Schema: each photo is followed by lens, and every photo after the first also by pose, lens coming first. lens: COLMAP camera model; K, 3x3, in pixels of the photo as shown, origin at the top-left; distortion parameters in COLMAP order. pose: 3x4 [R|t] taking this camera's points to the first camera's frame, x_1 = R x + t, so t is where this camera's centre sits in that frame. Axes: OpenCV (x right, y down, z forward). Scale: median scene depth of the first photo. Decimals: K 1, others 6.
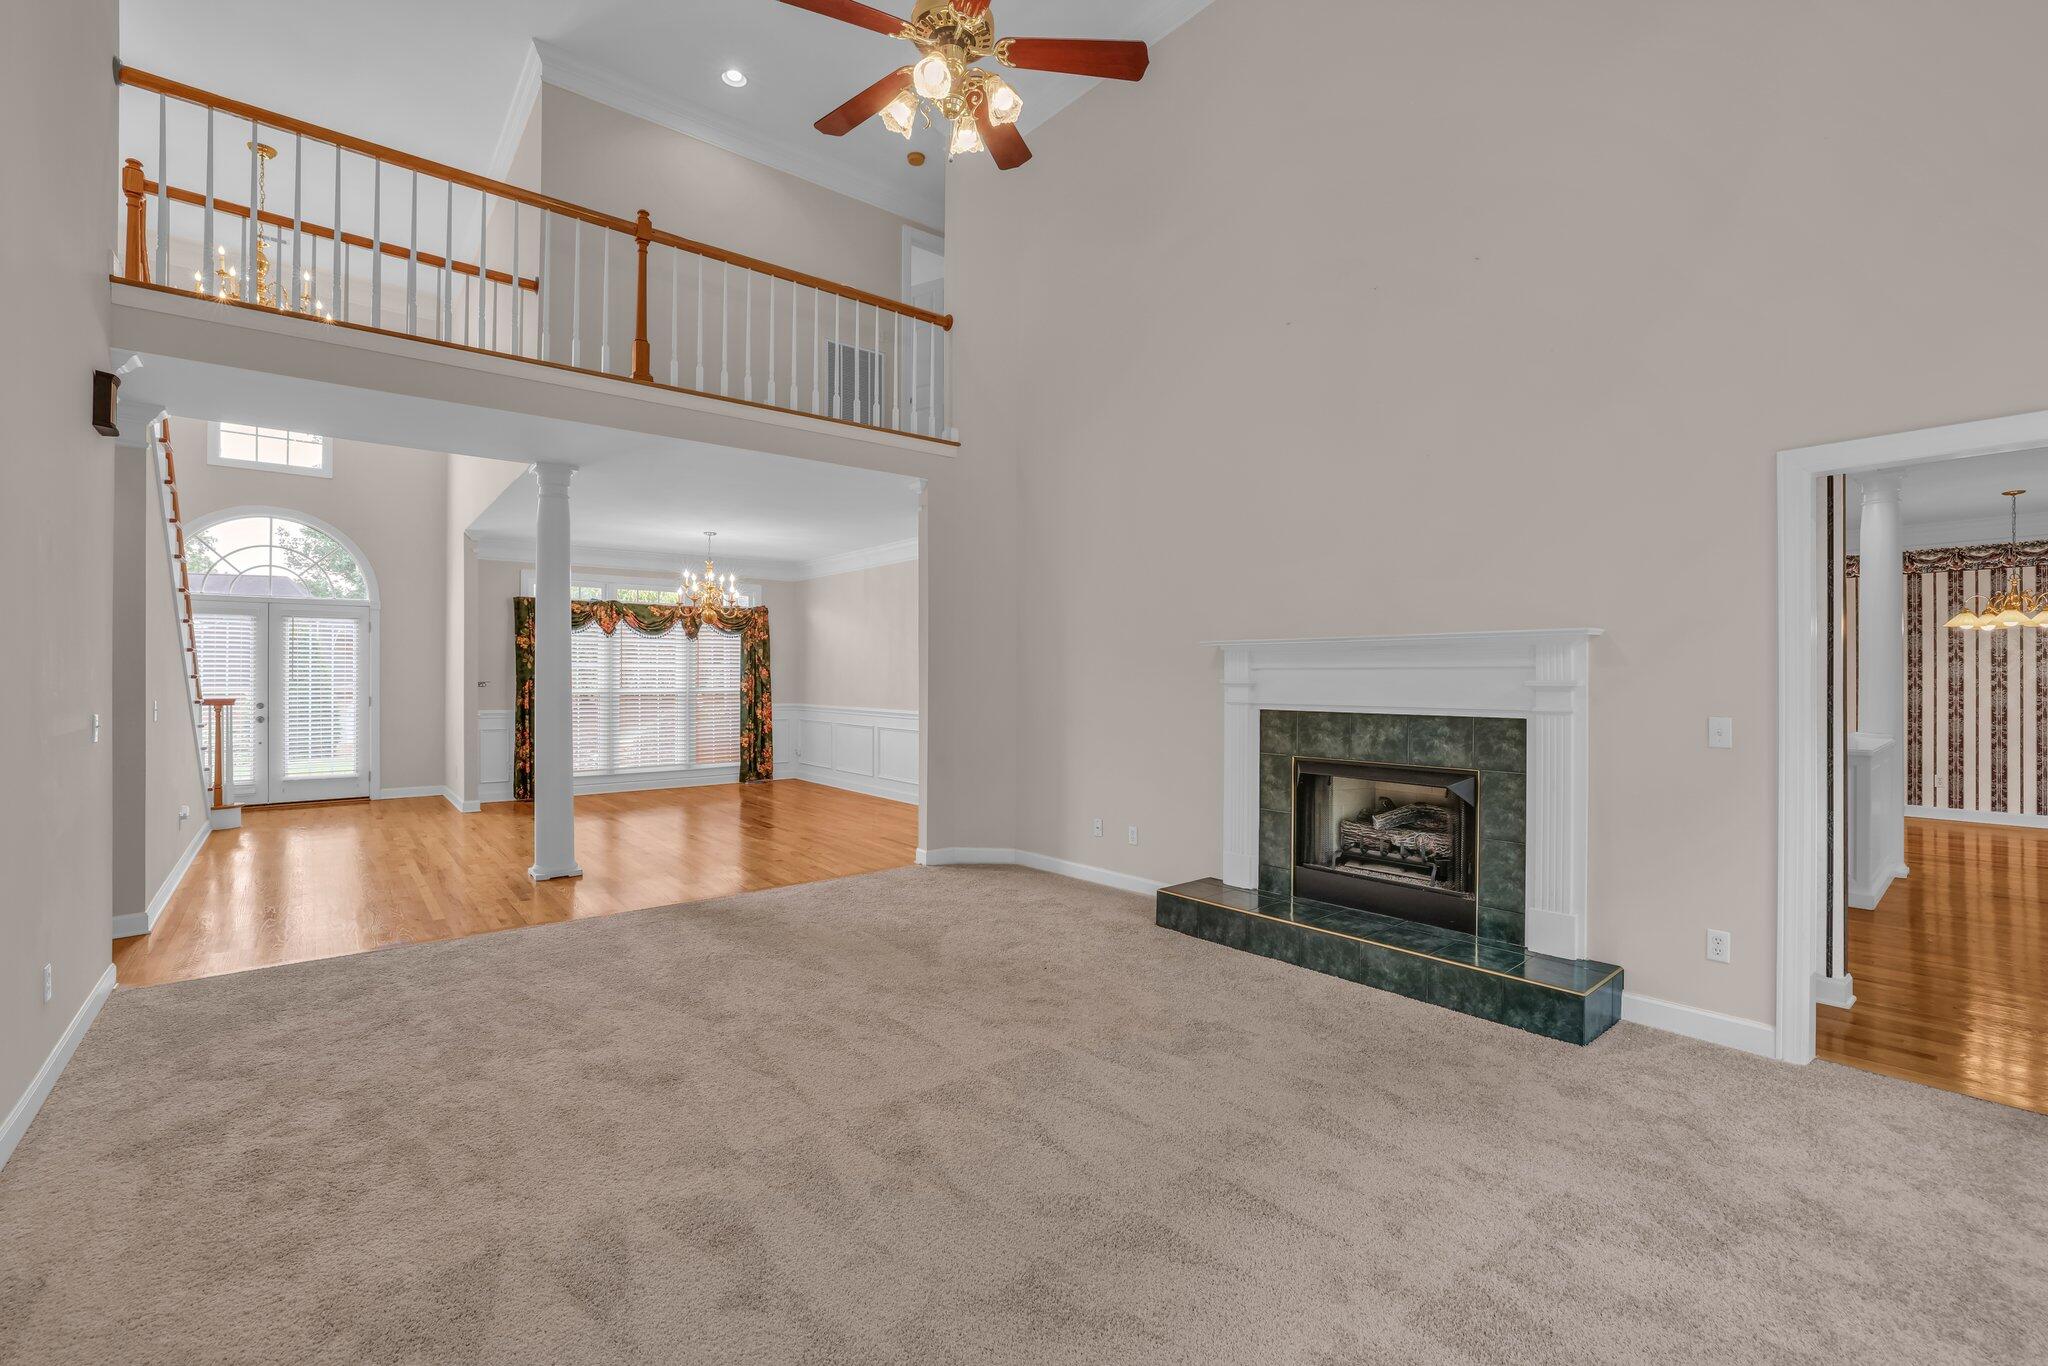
lens RADIAL K [[871.2, 0, 1022.8], [0, 871.2, 673.9], [0, 0, 1]] dist [-0.002417, -0.000027]
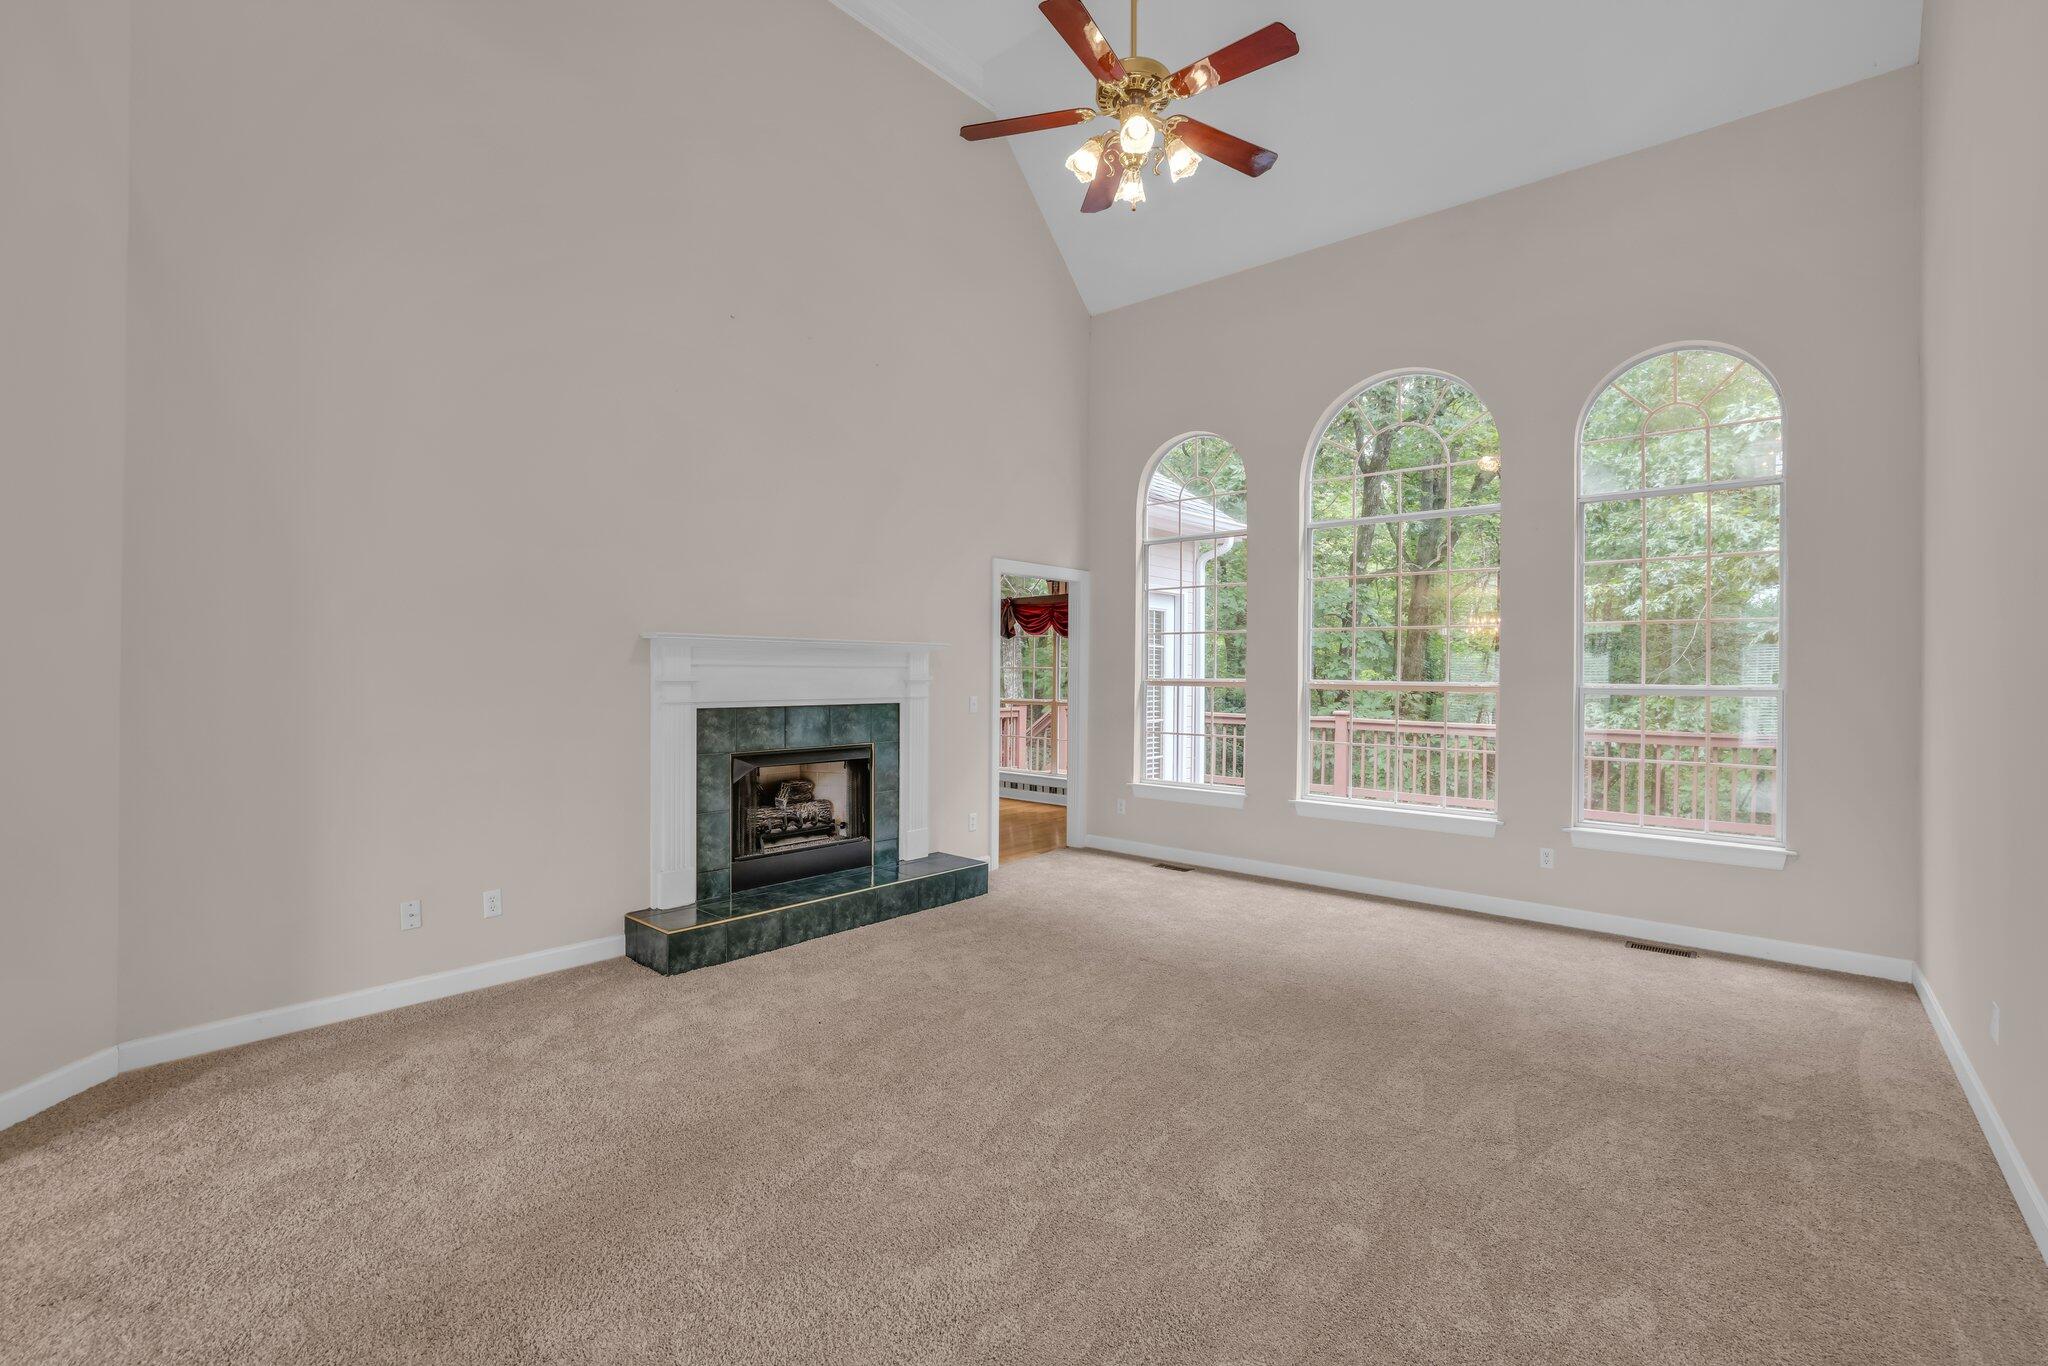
lens RADIAL K [[871.2, 0, 1022.8], [0, 871.2, 673.9], [0, 0, 1]] dist [-0.002417, -0.000027]
pose [[-0.135900, -0.002979, 0.990718, -0.744047], [-0.010874, 0.999940, 0.001516, -0.001458], [-0.990663, -0.010567, -0.135925, 0.830708]]
